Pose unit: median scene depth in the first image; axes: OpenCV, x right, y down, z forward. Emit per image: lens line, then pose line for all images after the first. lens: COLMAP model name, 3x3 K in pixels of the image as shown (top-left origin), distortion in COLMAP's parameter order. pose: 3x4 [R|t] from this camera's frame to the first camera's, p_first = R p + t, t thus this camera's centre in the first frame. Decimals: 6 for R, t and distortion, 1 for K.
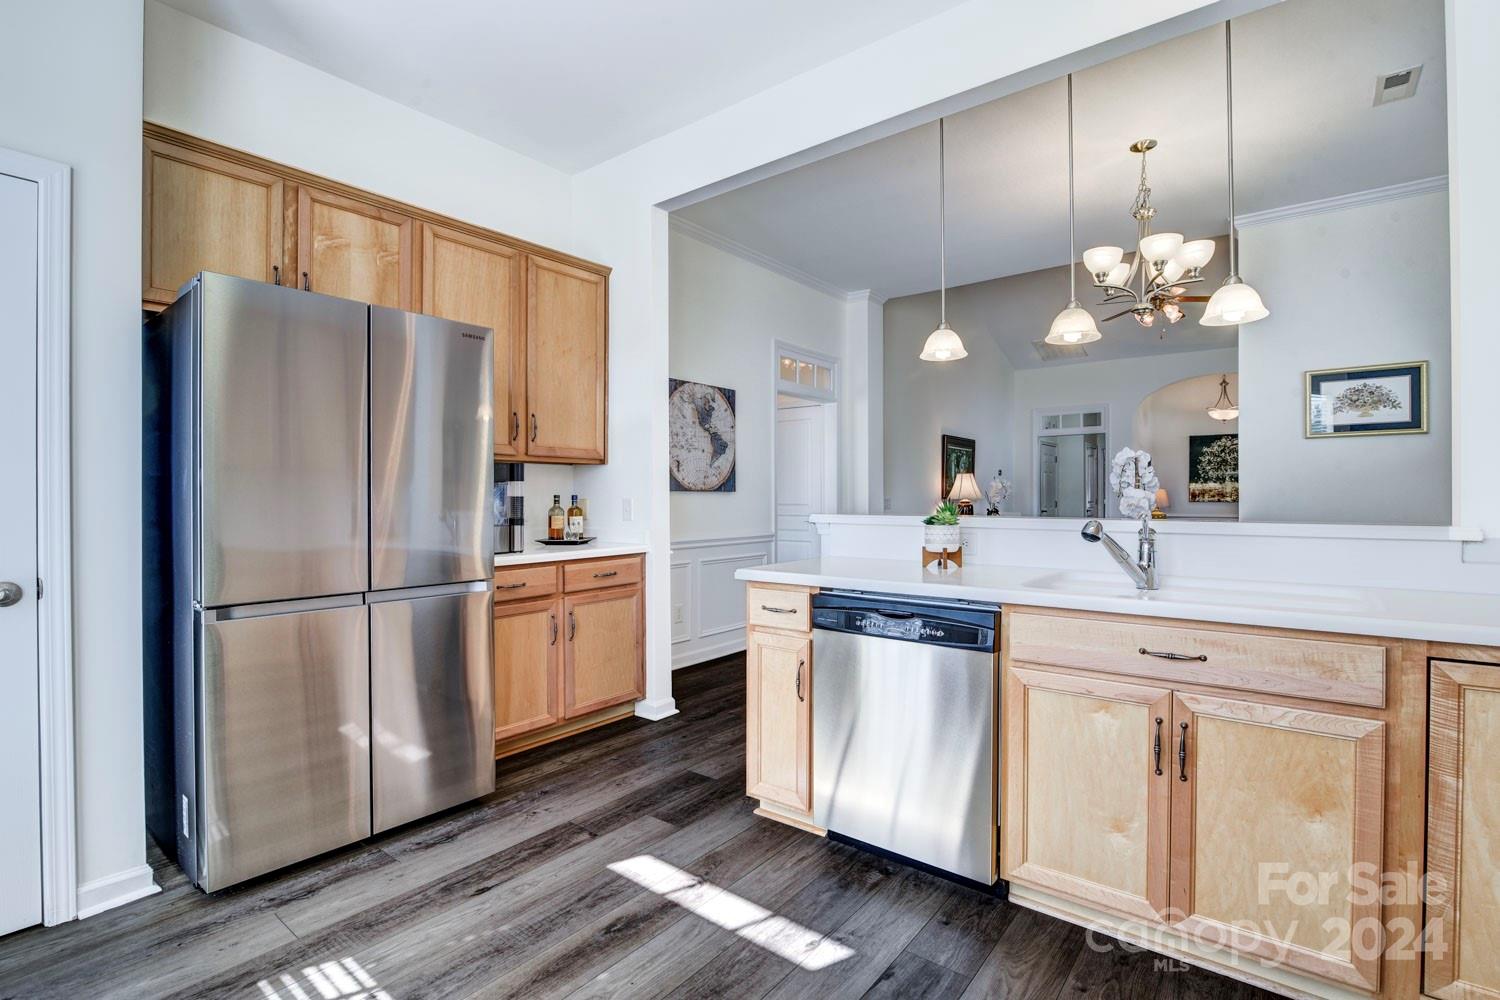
lens RADIAL K [[691.3, 0, 749.3], [0, 691.3, 505.4], [0, 0, 1]] dist [-0.016473, 0.000575]
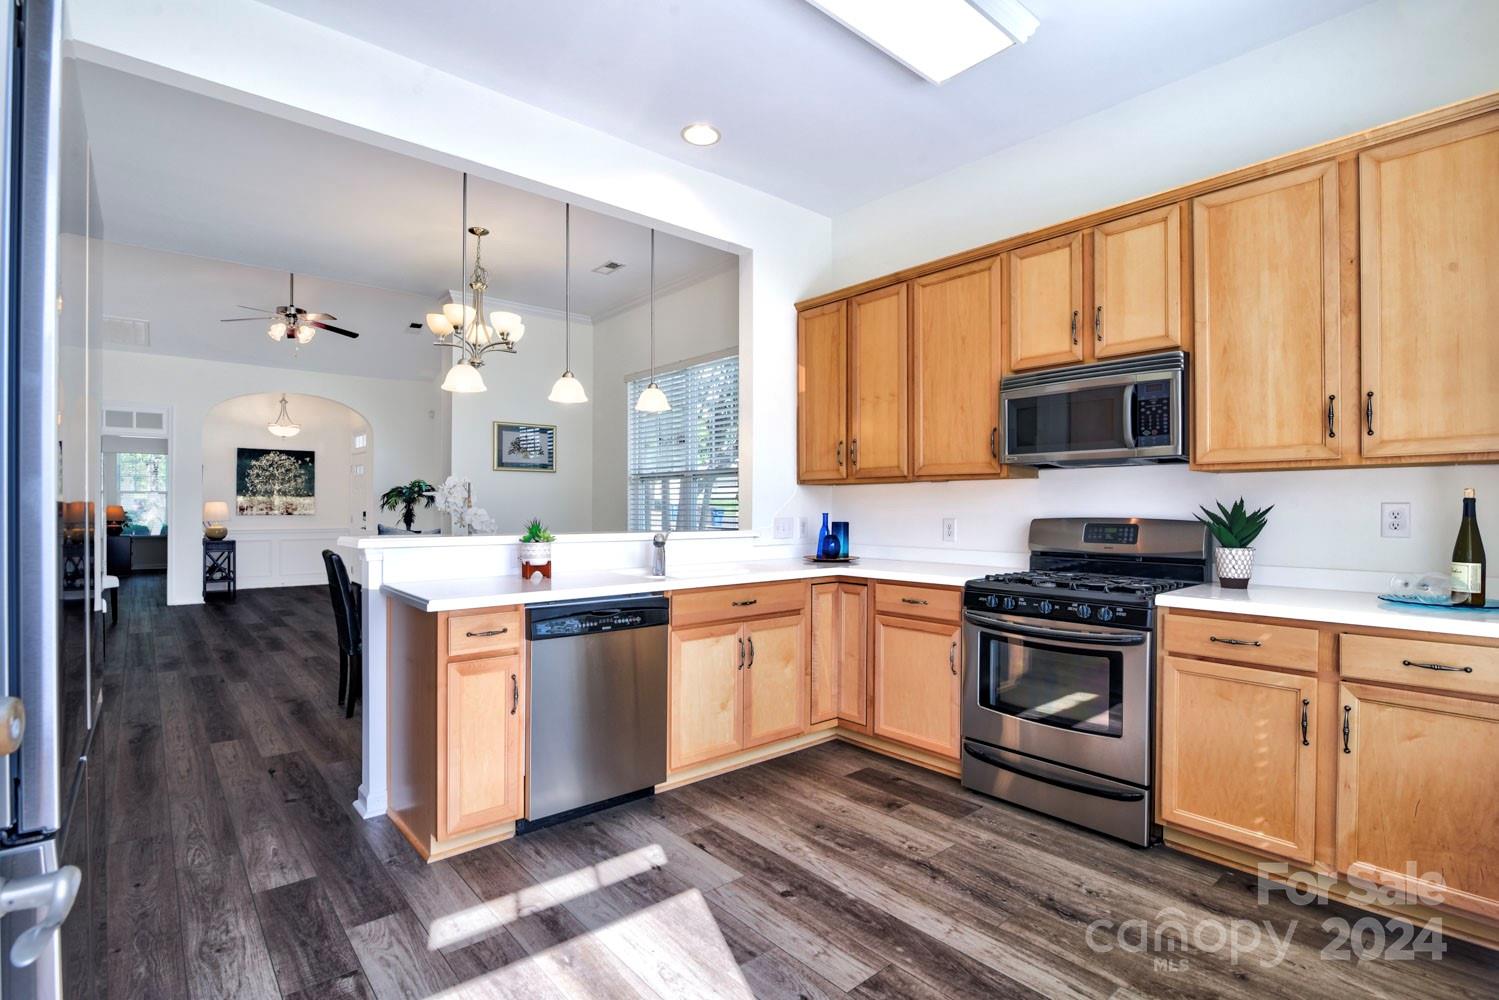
lens RADIAL K [[690.8, 0, 754.1], [0, 690.8, 508.4], [0, 0, 1]] dist [-0.016473, 0.000575]
pose [[0.200220, 0.004035, 0.979743, -0.788352], [0.006348, 0.999965, -0.005415, -0.021392], [-0.979731, 0.007303, 0.200187, 0.375877]]
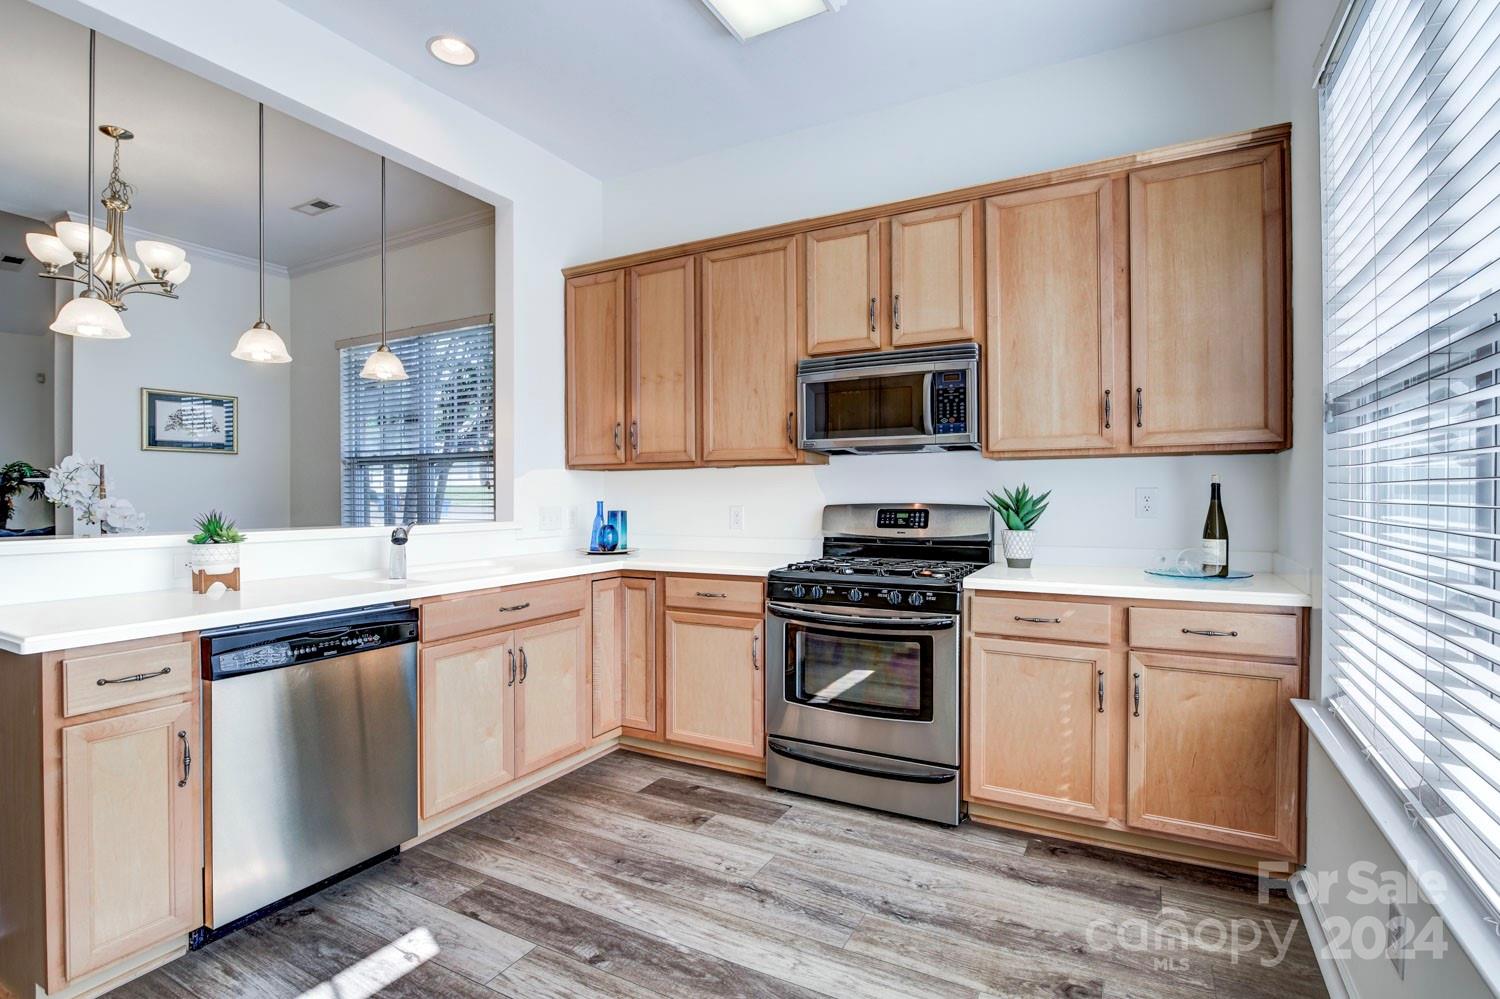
lens RADIAL K [[691.3, 0, 776.9], [0, 691.3, 498.5], [0, 0, 1]] dist [-0.016473, 0.000575]
pose [[-0.185856, 0.001245, 0.982576, -0.691243], [0.013627, 0.999906, 0.001311, -0.021108], [-0.982483, 0.013634, -0.185855, 0.439485]]
